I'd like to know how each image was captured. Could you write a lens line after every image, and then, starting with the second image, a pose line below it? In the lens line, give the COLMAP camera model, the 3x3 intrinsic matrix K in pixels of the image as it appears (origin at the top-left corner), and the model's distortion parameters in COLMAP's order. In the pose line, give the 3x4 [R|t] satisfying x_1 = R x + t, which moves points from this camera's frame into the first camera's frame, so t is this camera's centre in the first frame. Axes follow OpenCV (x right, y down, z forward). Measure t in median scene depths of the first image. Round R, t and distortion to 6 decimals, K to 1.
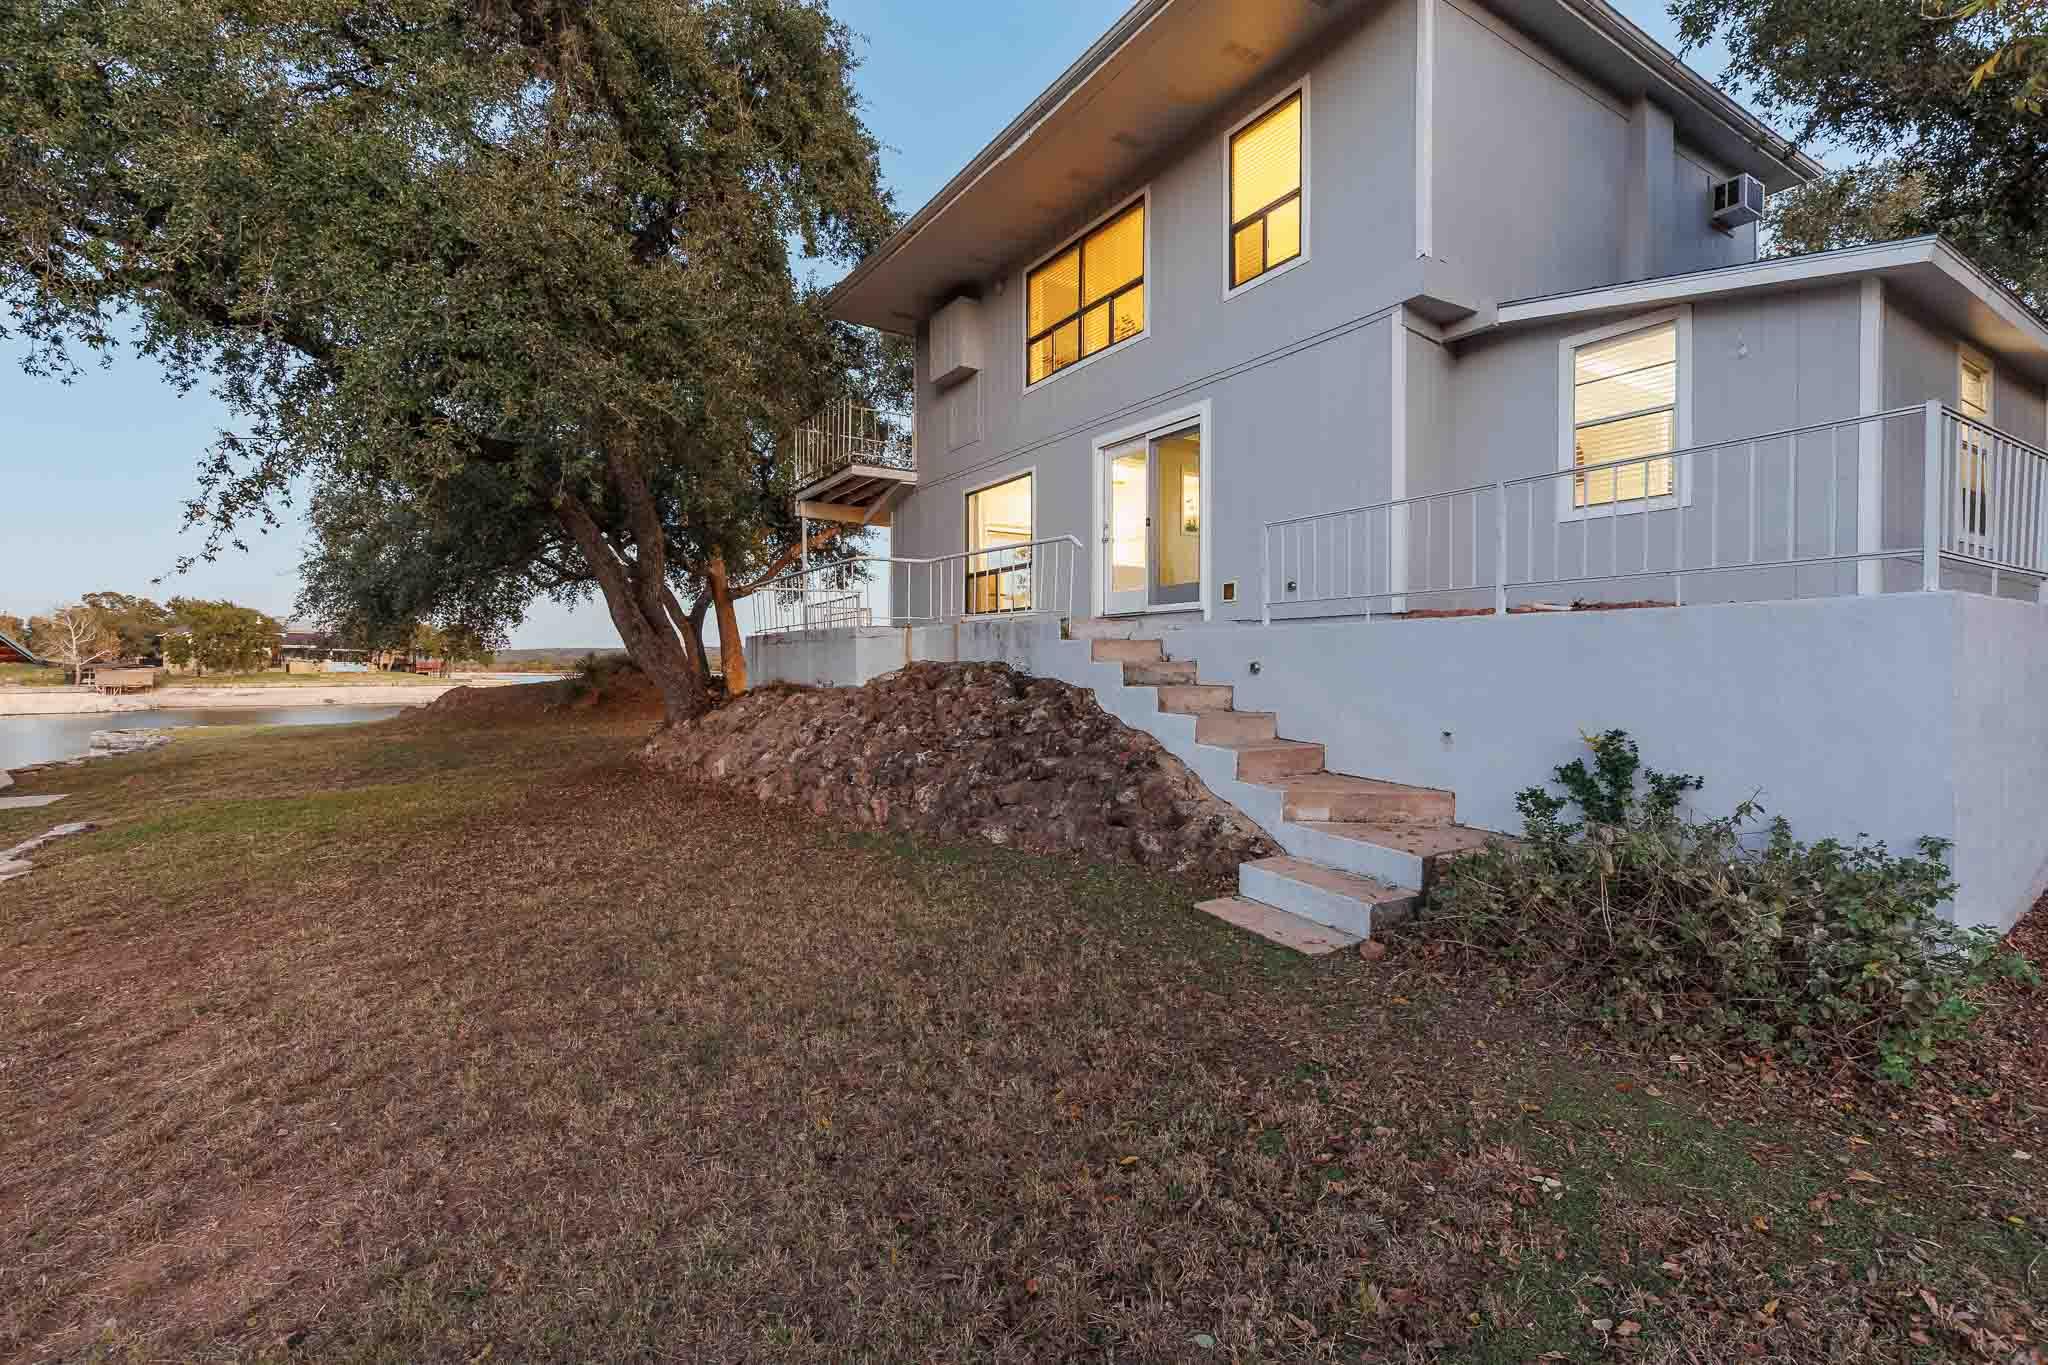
lens RADIAL K [[946.9, 0, 1029.9], [0, 946.9, 678.2], [0, 0, 1]] dist [0.016832, 0.000082]
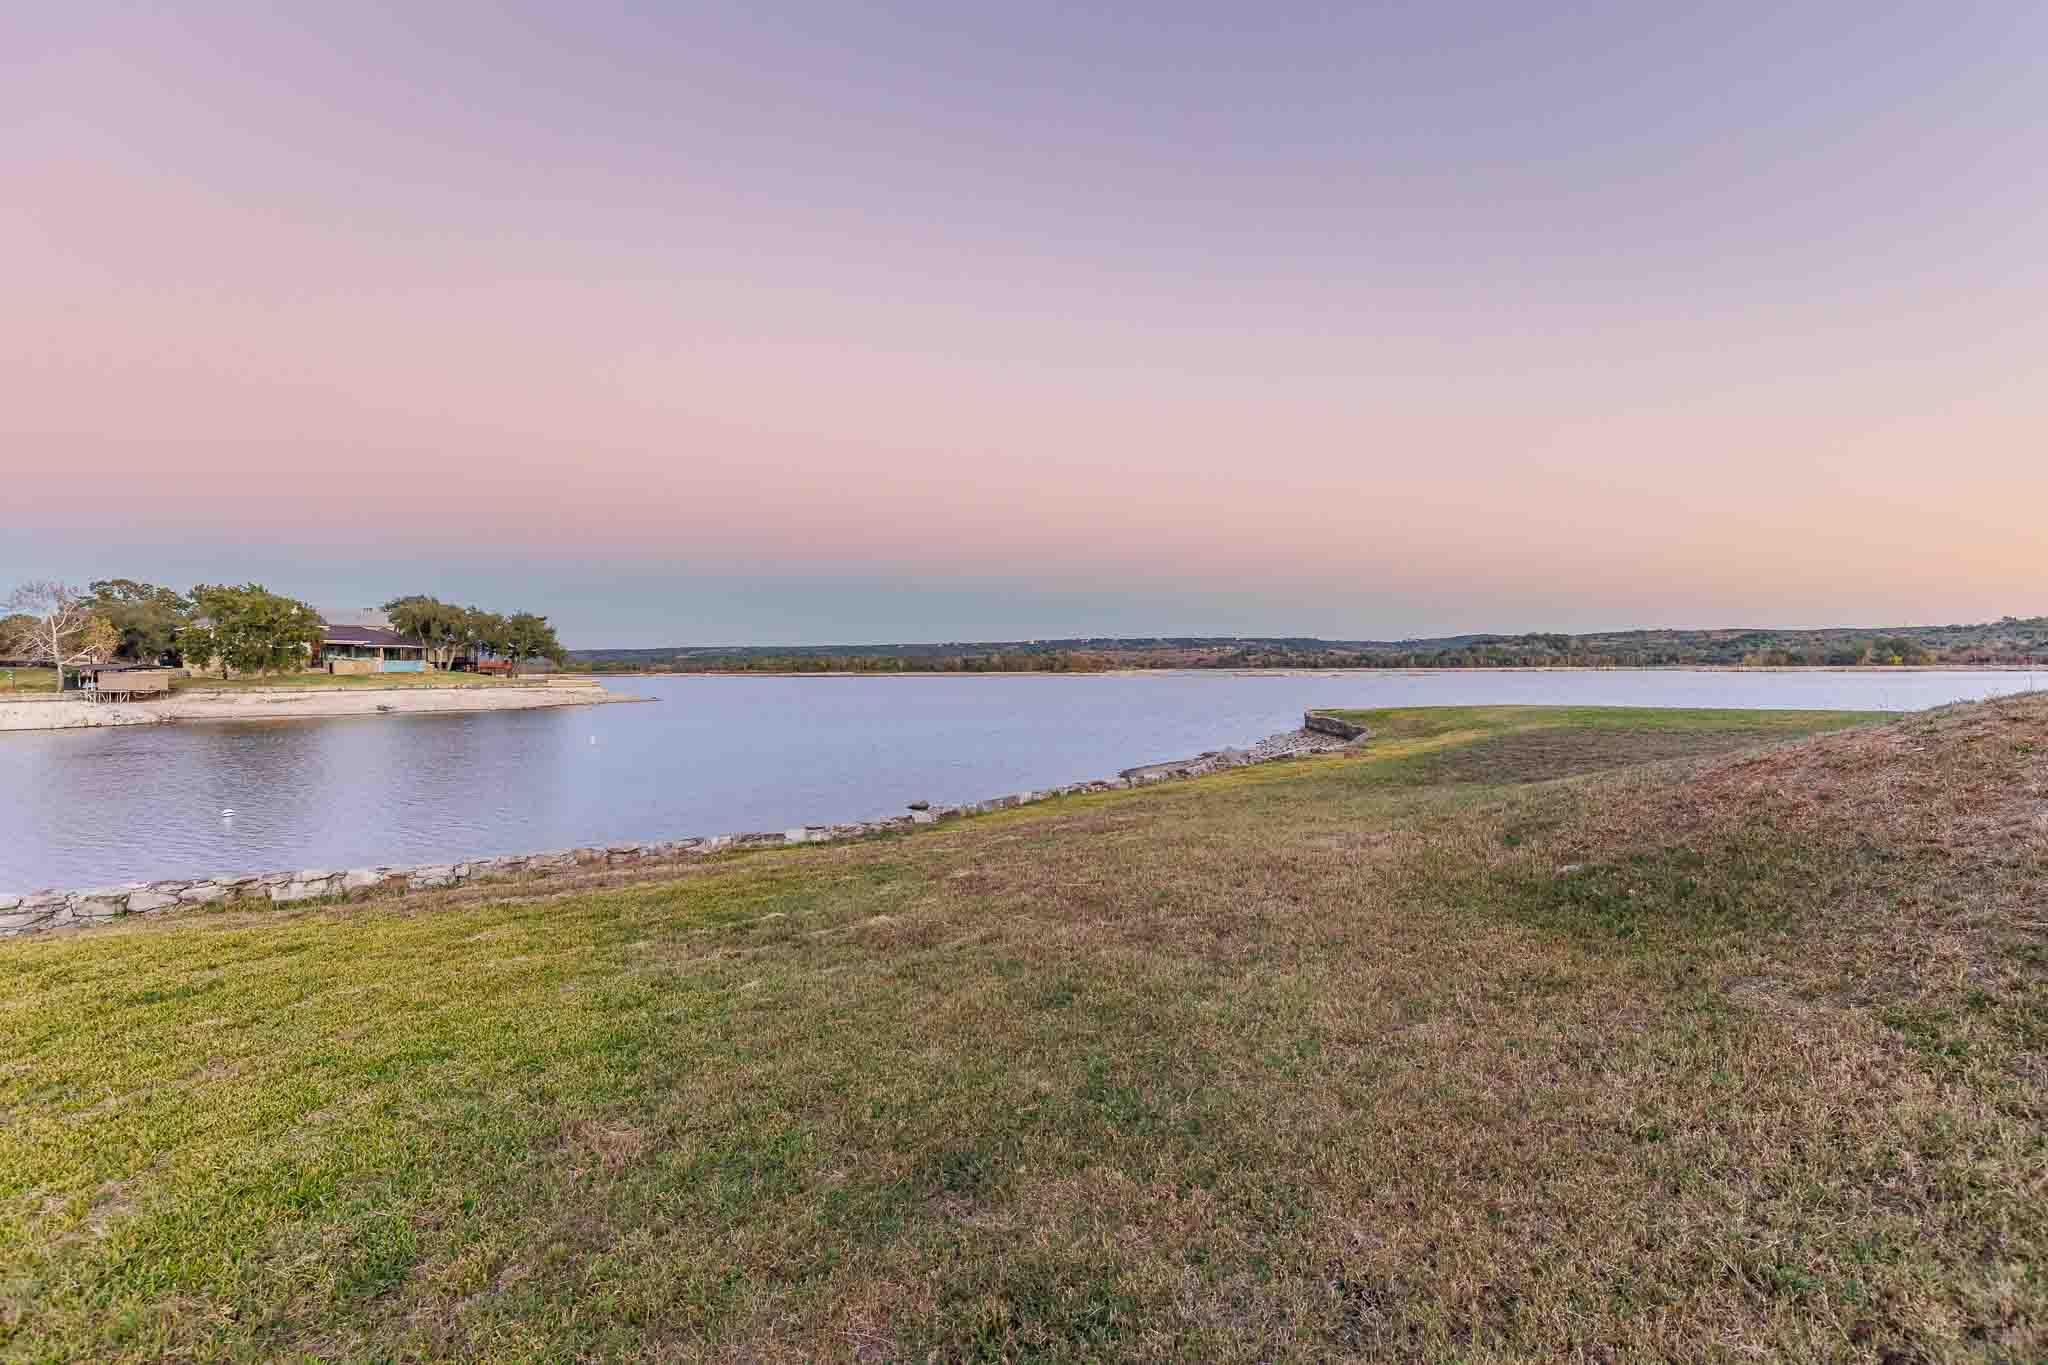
lens RADIAL K [[946.9, 0, 1029.9], [0, 946.9, 678.2], [0, 0, 1]] dist [0.016832, 0.000082]
pose [[0.999607, -0.009501, -0.026380, -0.158427], [0.009594, 0.999948, 0.003385, 0.001243], [0.026347, -0.003637, 0.999646, 0.200708]]
